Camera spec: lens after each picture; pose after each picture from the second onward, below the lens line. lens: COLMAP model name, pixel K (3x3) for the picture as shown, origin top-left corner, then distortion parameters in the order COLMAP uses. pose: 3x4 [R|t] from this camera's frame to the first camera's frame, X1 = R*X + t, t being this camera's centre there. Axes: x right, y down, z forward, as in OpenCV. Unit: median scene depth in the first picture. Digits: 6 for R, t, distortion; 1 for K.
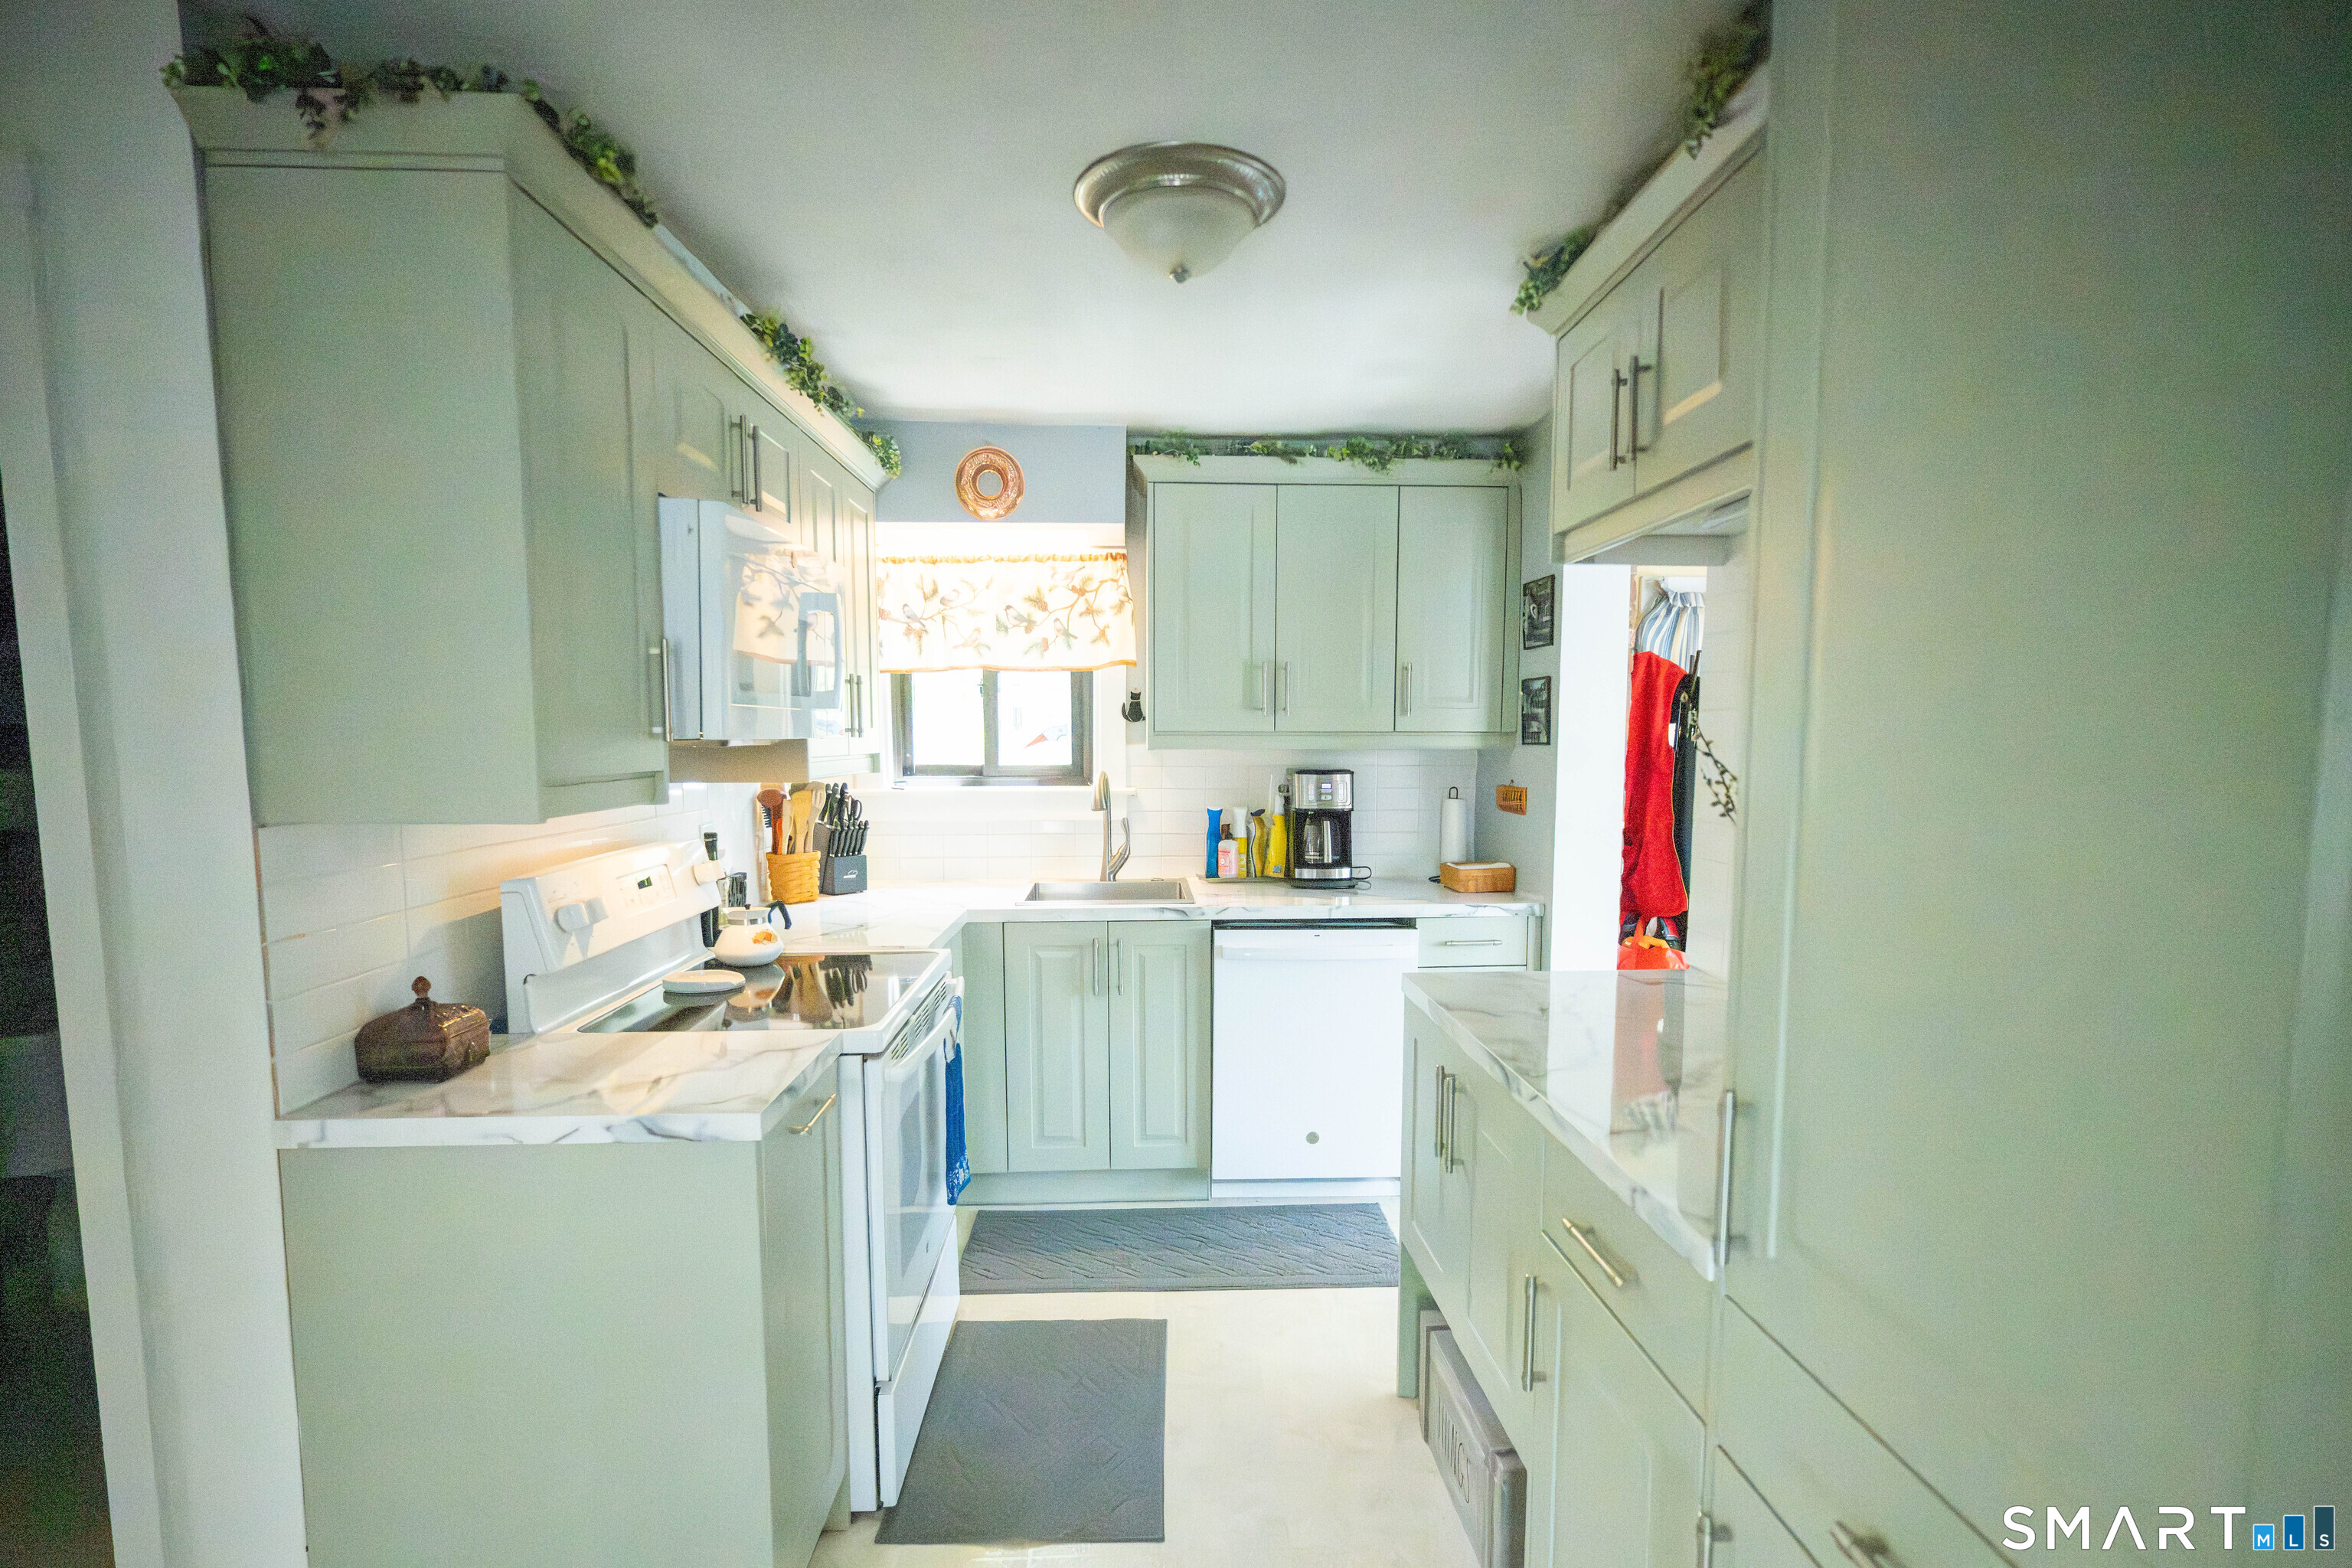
lens RADIAL K [[1138.0, 0, 1190.3], [0, 1138.0, 845.8], [0, 0, 1]] dist [-0.000387, 0.002213]
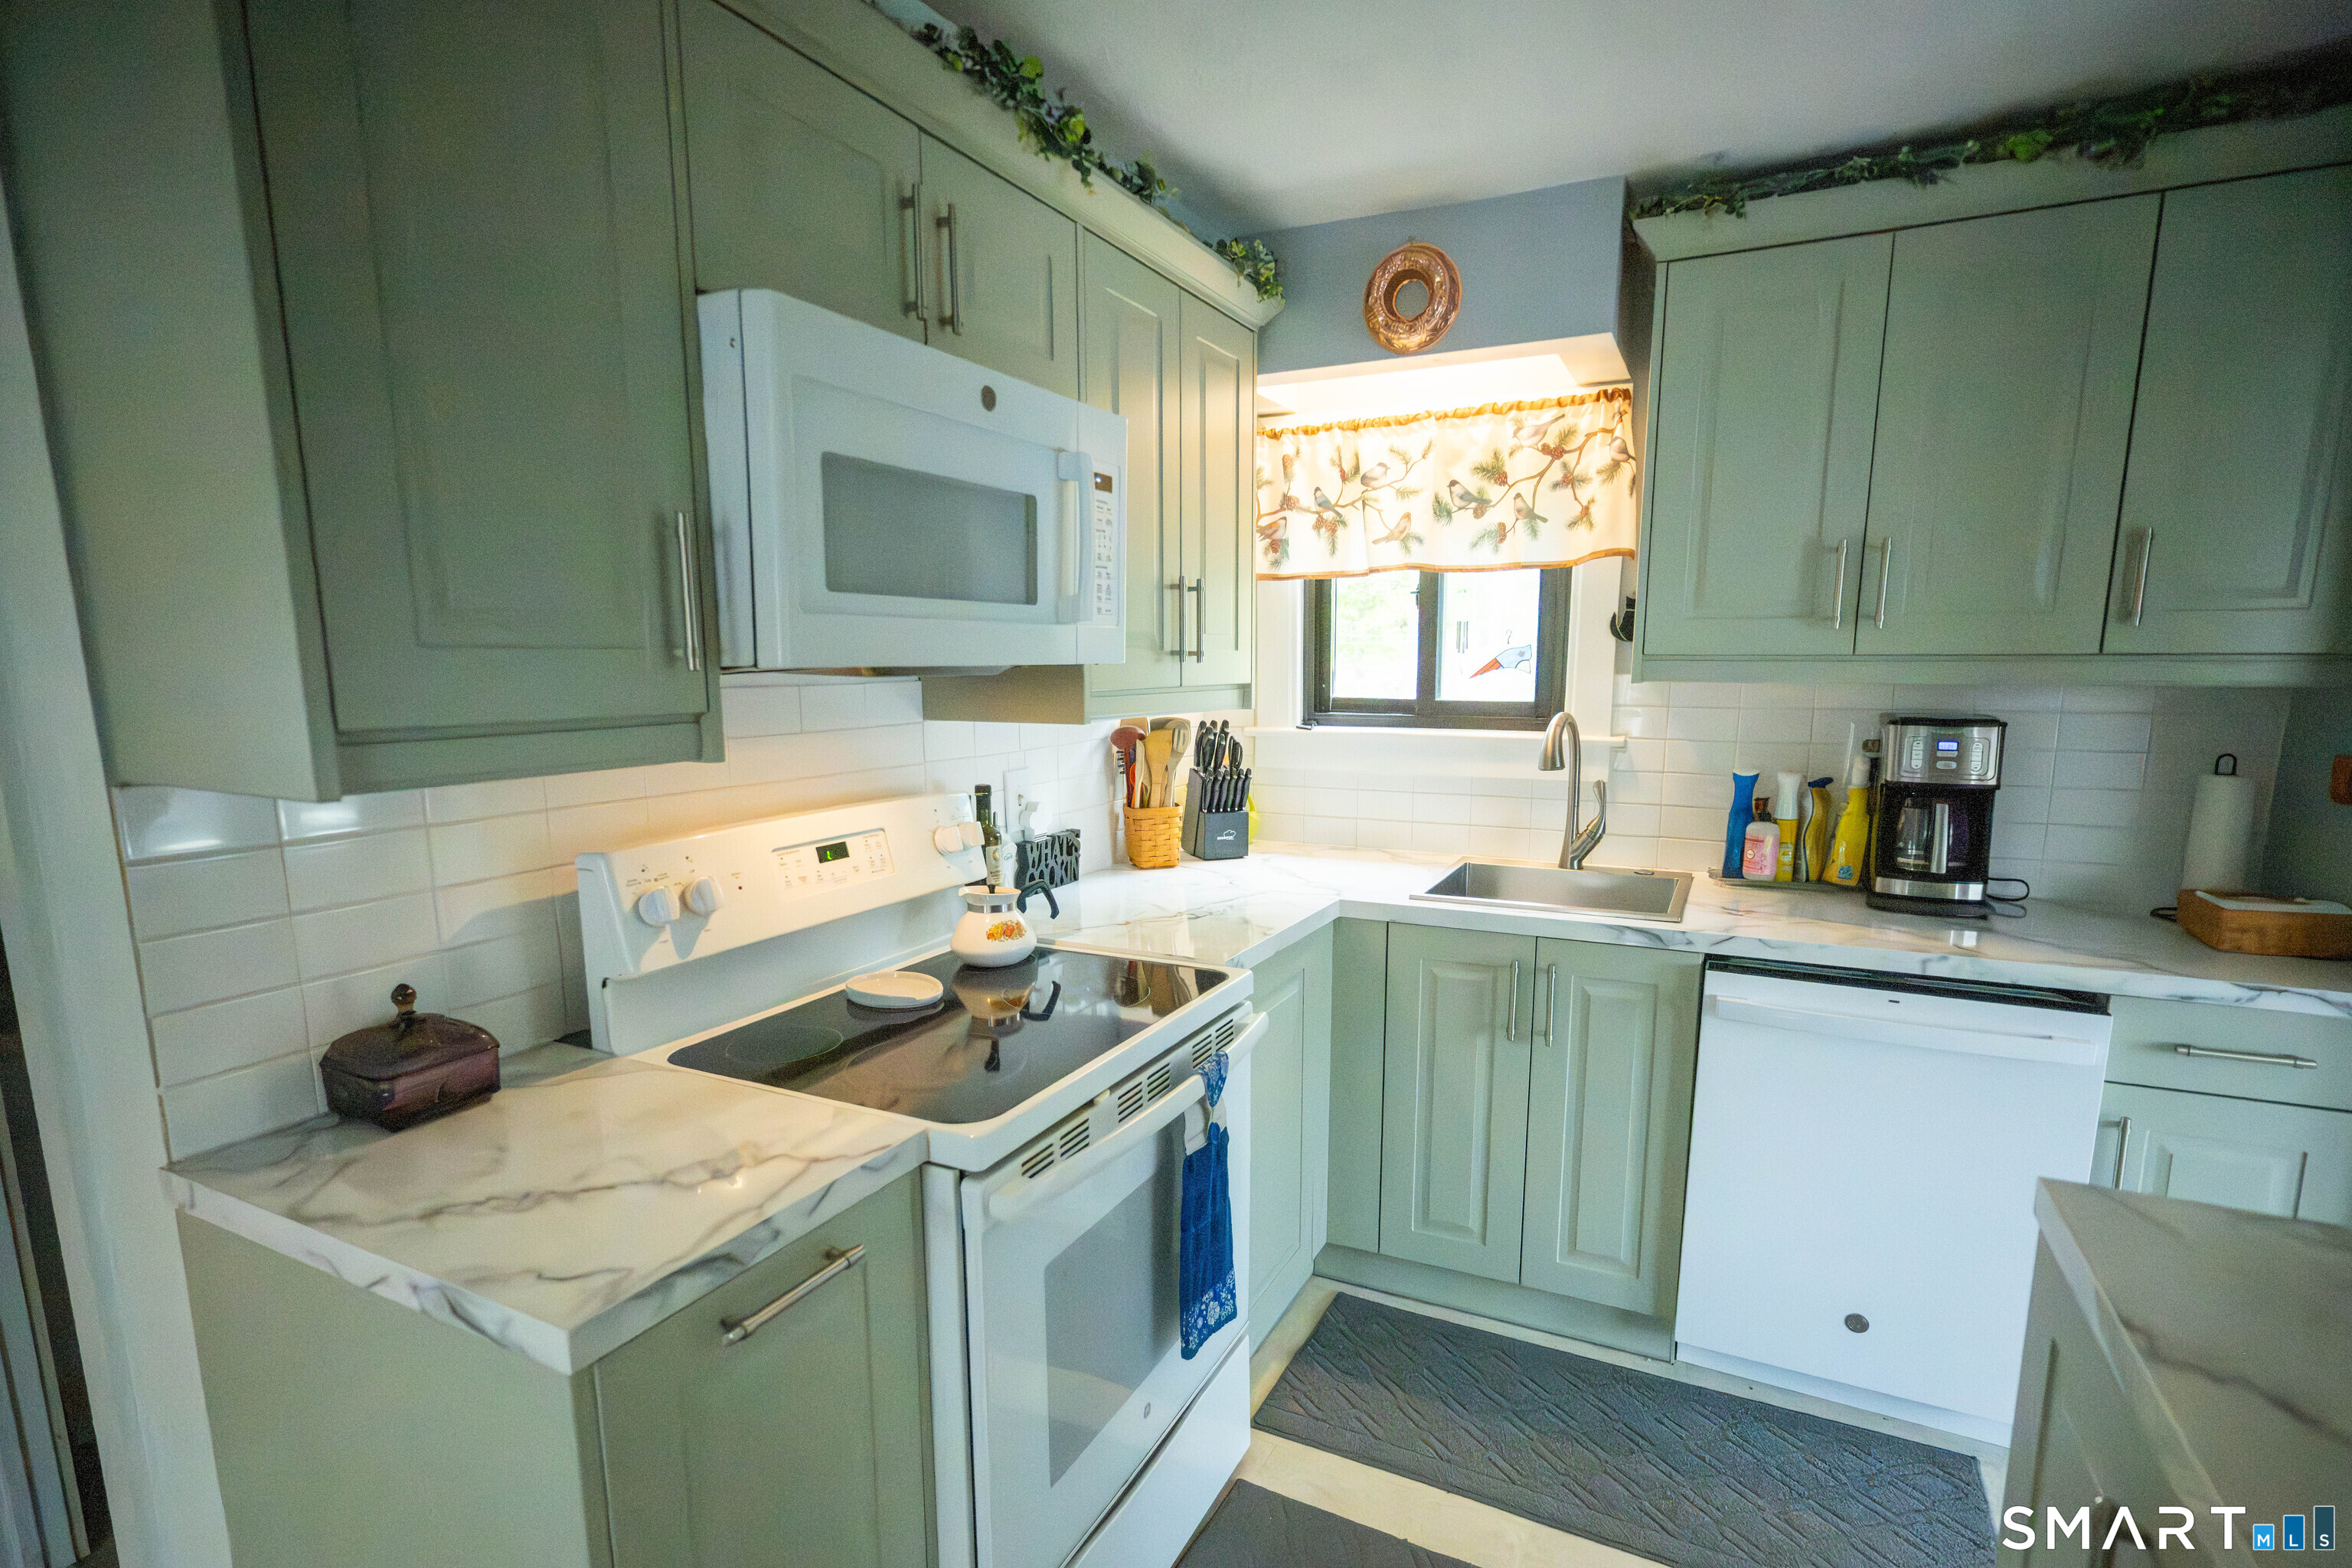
lens RADIAL K [[1138.0, 0, 1190.3], [0, 1138.0, 845.8], [0, 0, 1]] dist [-0.000387, 0.002213]
pose [[0.873642, 0.079144, -0.480090, 0.062720], [-0.047542, 0.995846, 0.077654, -0.027755], [0.484241, -0.045017, 0.873776, 0.279171]]
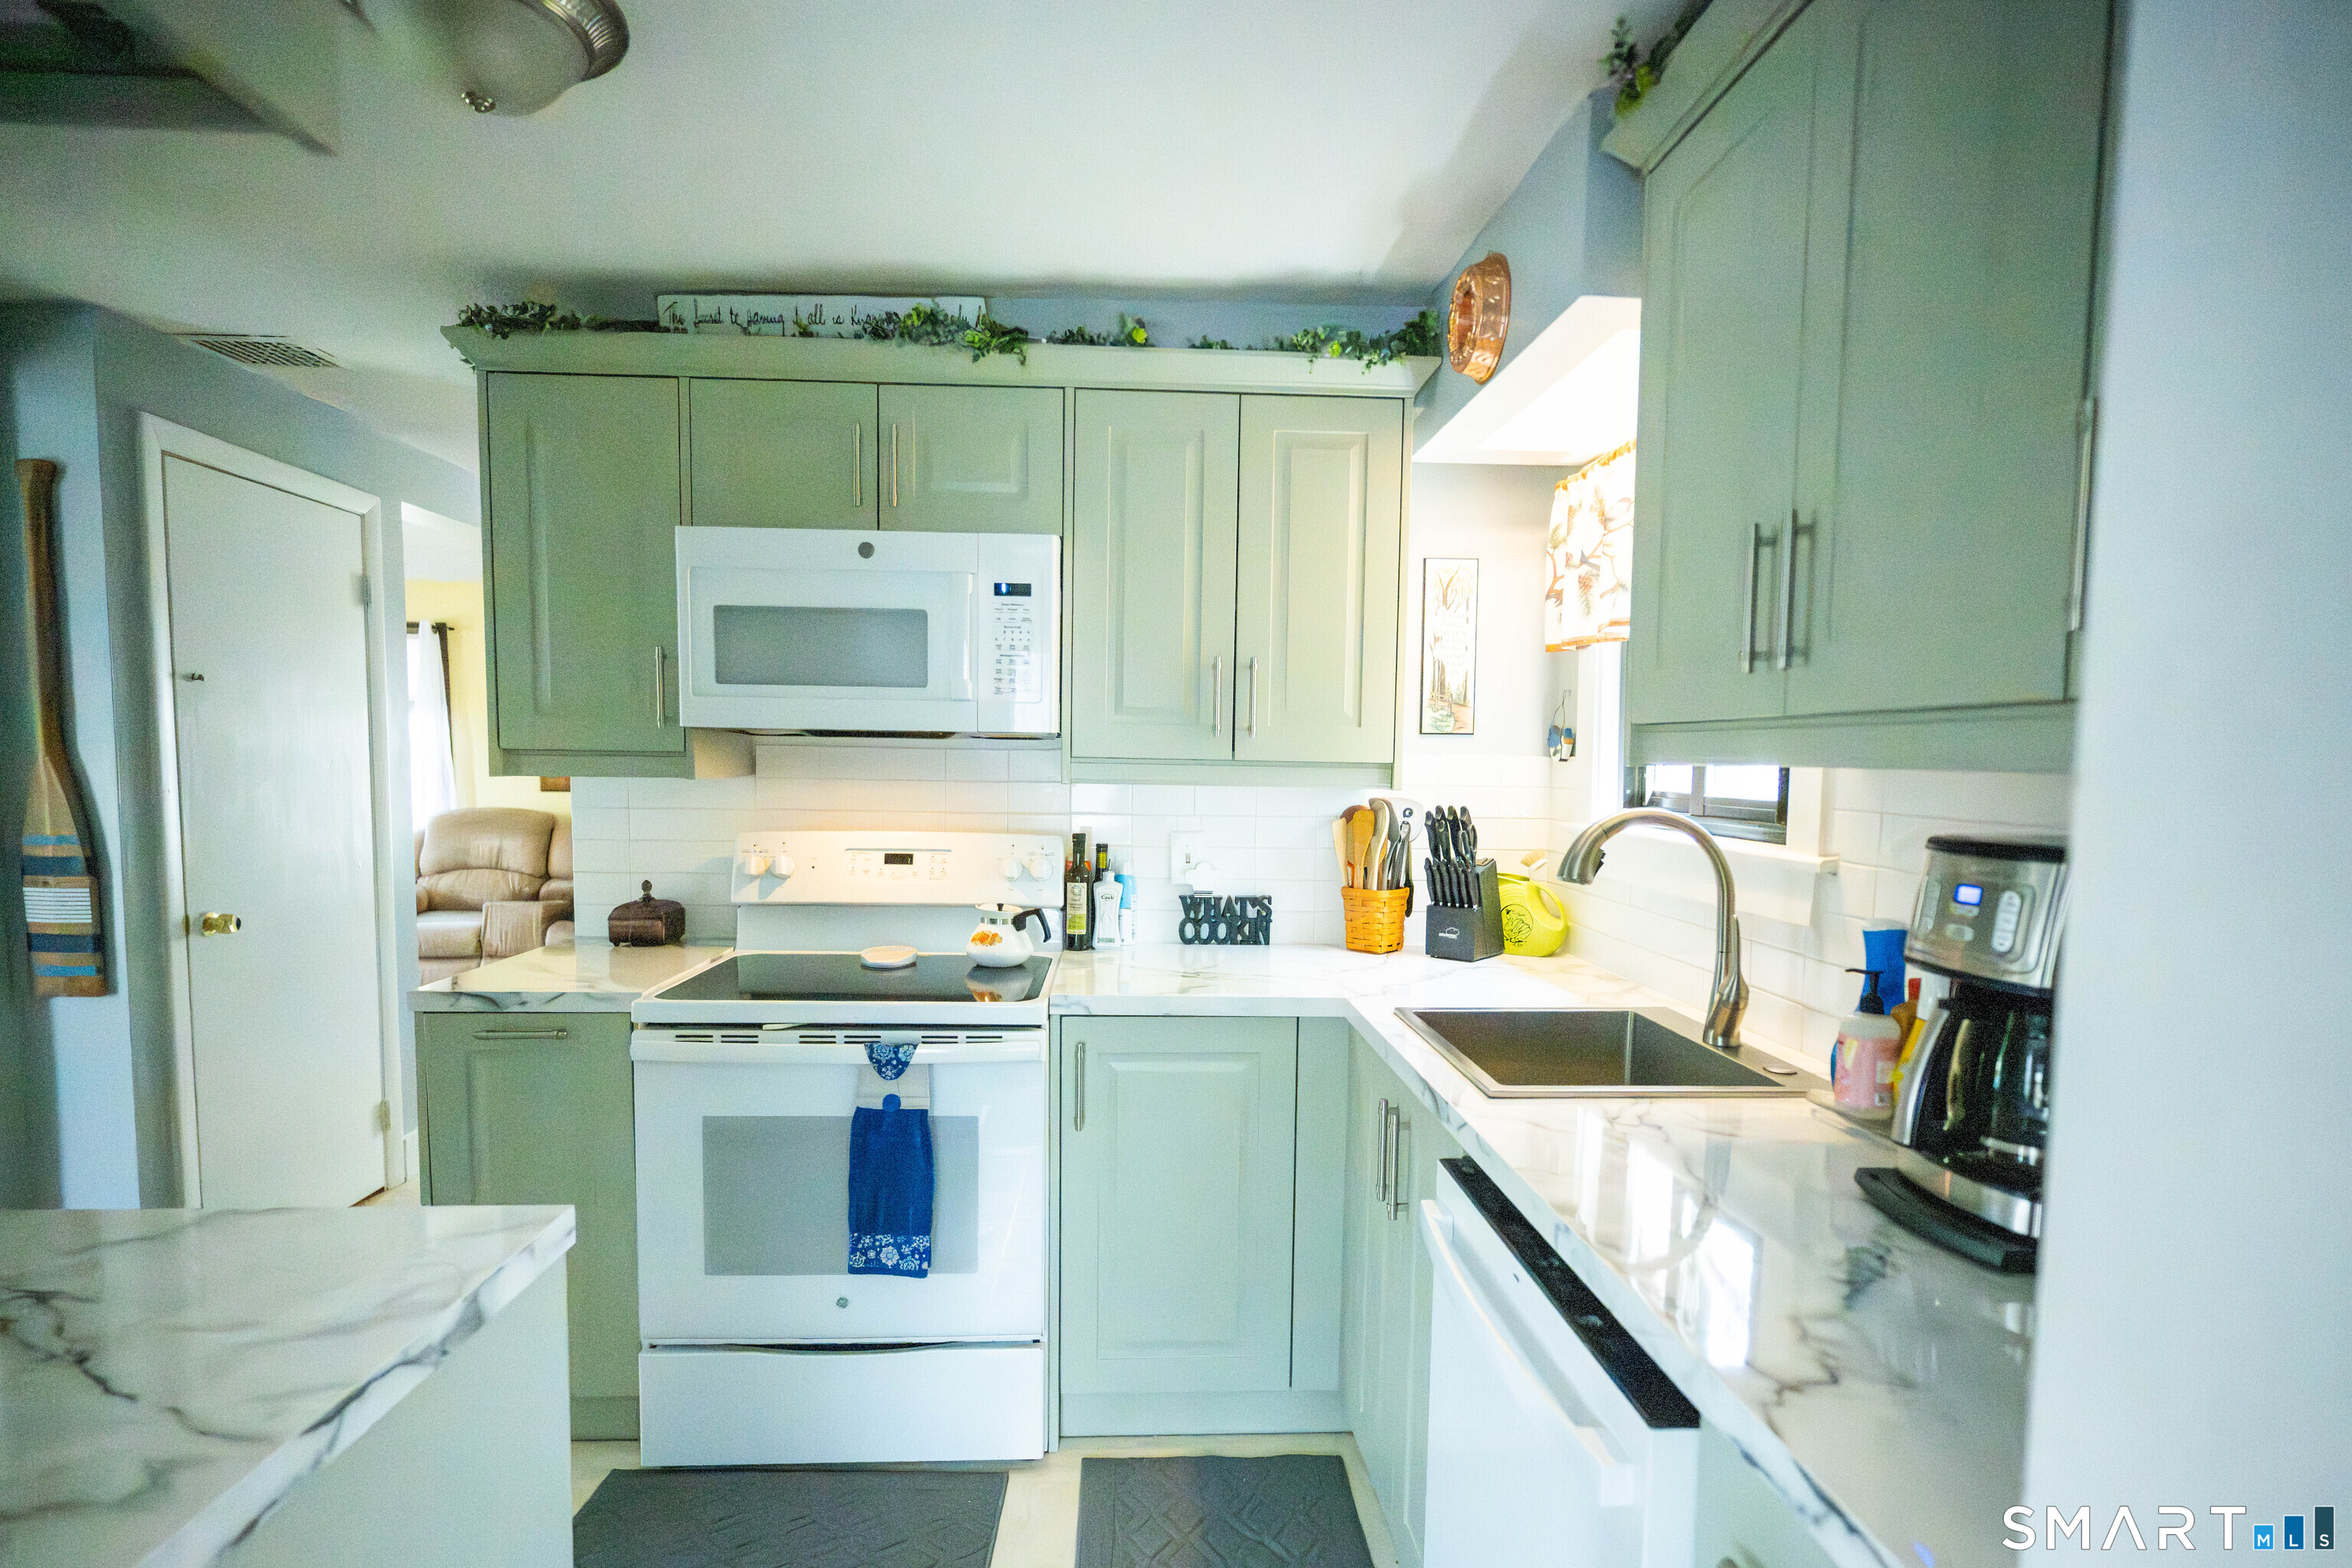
lens RADIAL K [[1150.1, 0, 1167.8], [0, 1150.1, 839.2], [0, 0, 1]] dist [-0.010367, 0.005706]
pose [[0.005225, 0.074026, -0.997243, 0.414327], [-0.115881, 0.990583, 0.072924, -0.064347], [0.993249, 0.115180, 0.013754, 0.783716]]
